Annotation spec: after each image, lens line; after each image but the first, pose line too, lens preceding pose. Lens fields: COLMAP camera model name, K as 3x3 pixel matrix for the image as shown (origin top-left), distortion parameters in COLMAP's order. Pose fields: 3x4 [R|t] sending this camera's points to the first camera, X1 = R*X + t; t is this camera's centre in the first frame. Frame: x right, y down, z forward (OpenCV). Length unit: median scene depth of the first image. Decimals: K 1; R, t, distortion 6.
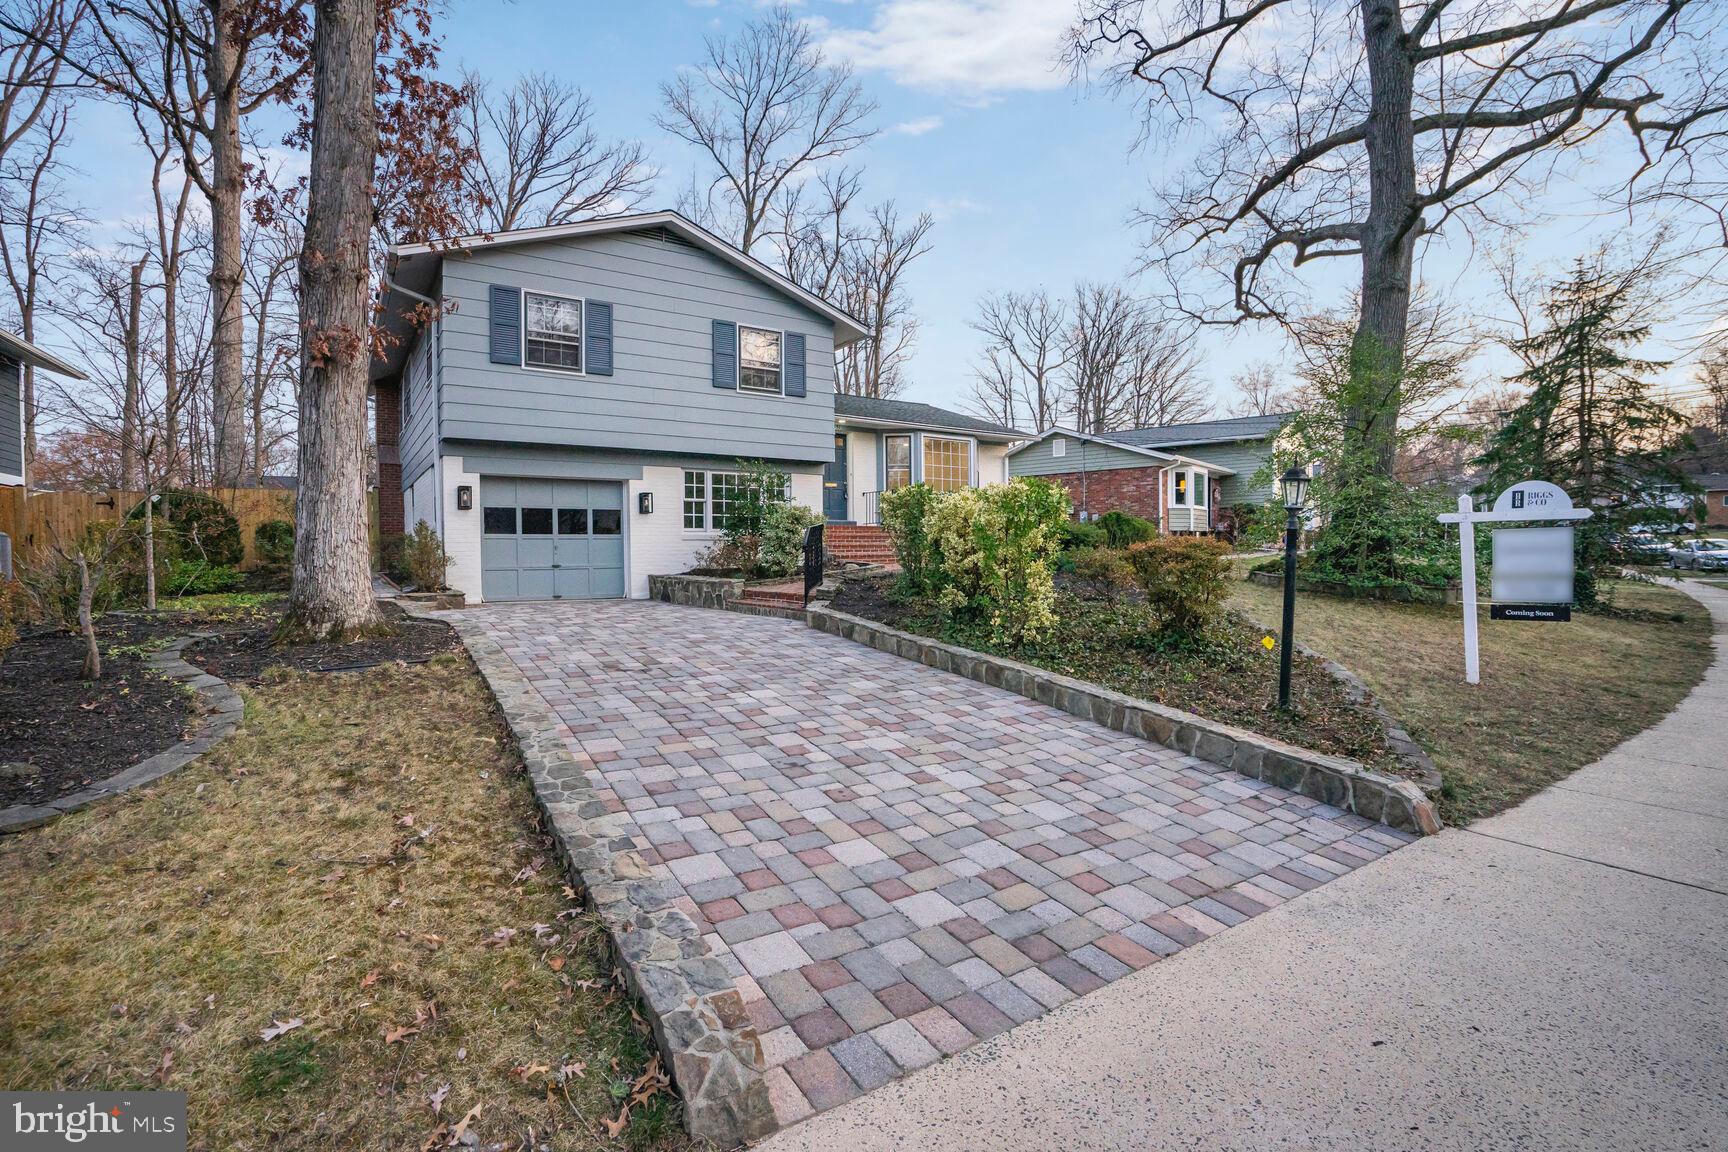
lens RADIAL K [[839.7, 0, 845.3], [0, 839.7, 582.0], [0, 0, 1]] dist [-0.051204, 0.026768]
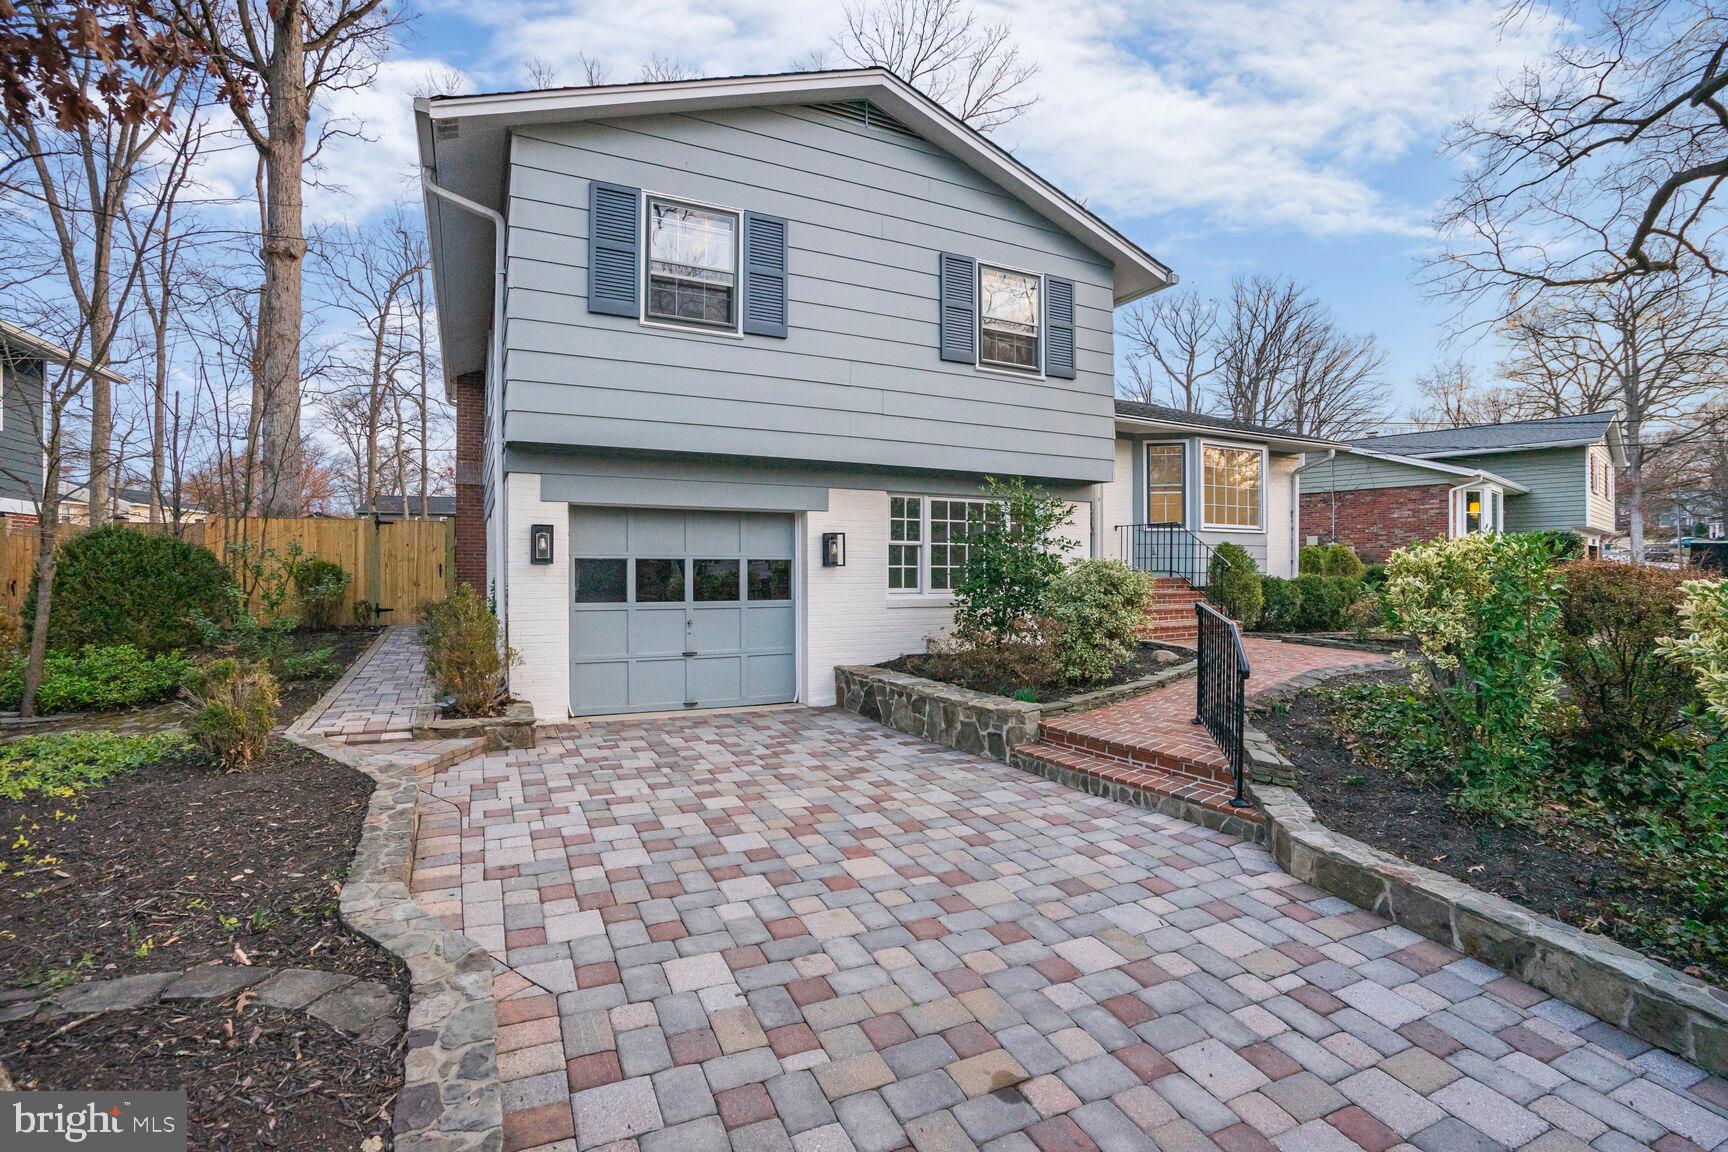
lens RADIAL K [[839.7, 0, 845.3], [0, 839.7, 582.0], [0, 0, 1]] dist [-0.051204, 0.026768]
pose [[0.992308, 0.010358, -0.123356, -0.147891], [-0.012771, 0.999742, -0.018786, -0.057097], [0.123130, 0.020217, 0.992185, 0.379090]]
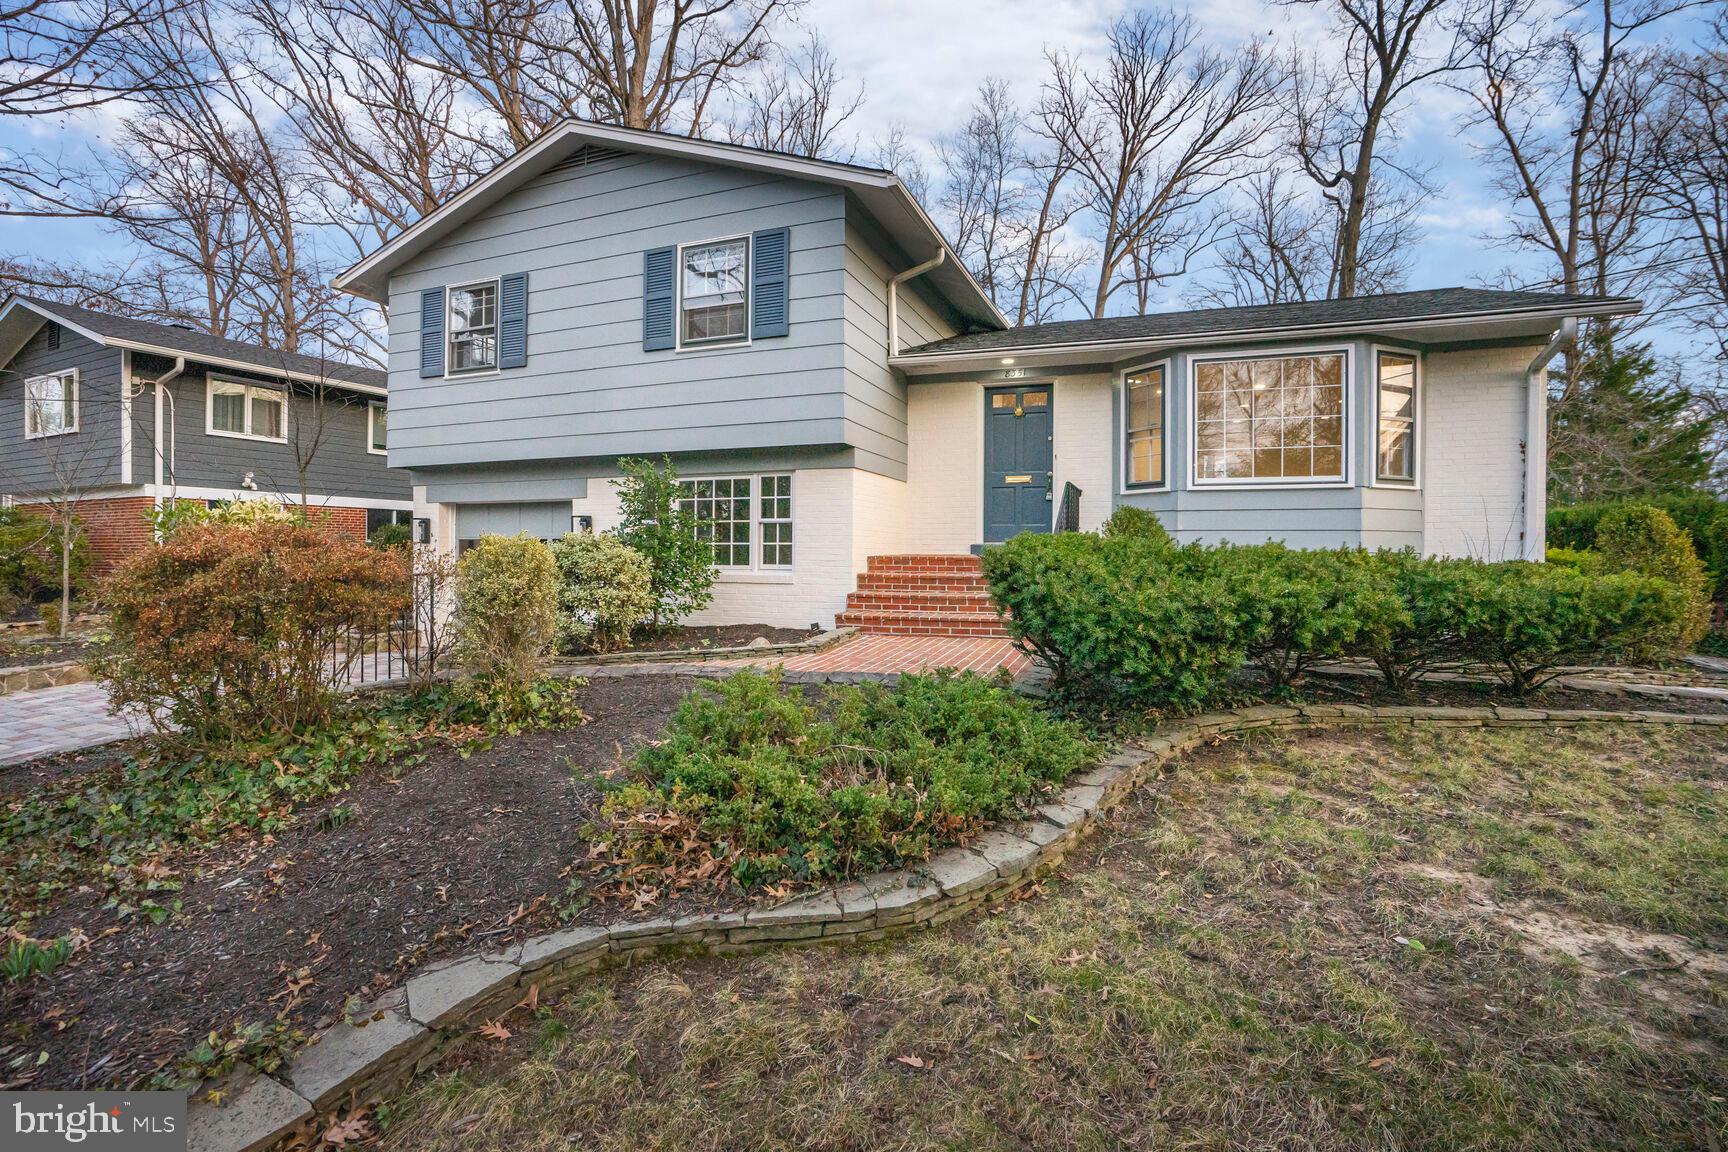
lens RADIAL K [[799.8, 0, 849.8], [0, 799.8, 570.6], [0, 0, 1]] dist [-0.050083, 0.018945]
pose [[0.545620, 0.031414, -0.837444, 0.459886], [-0.037936, 0.999199, 0.012765, -0.073040], [0.837174, 0.024805, 0.546375, 0.785114]]
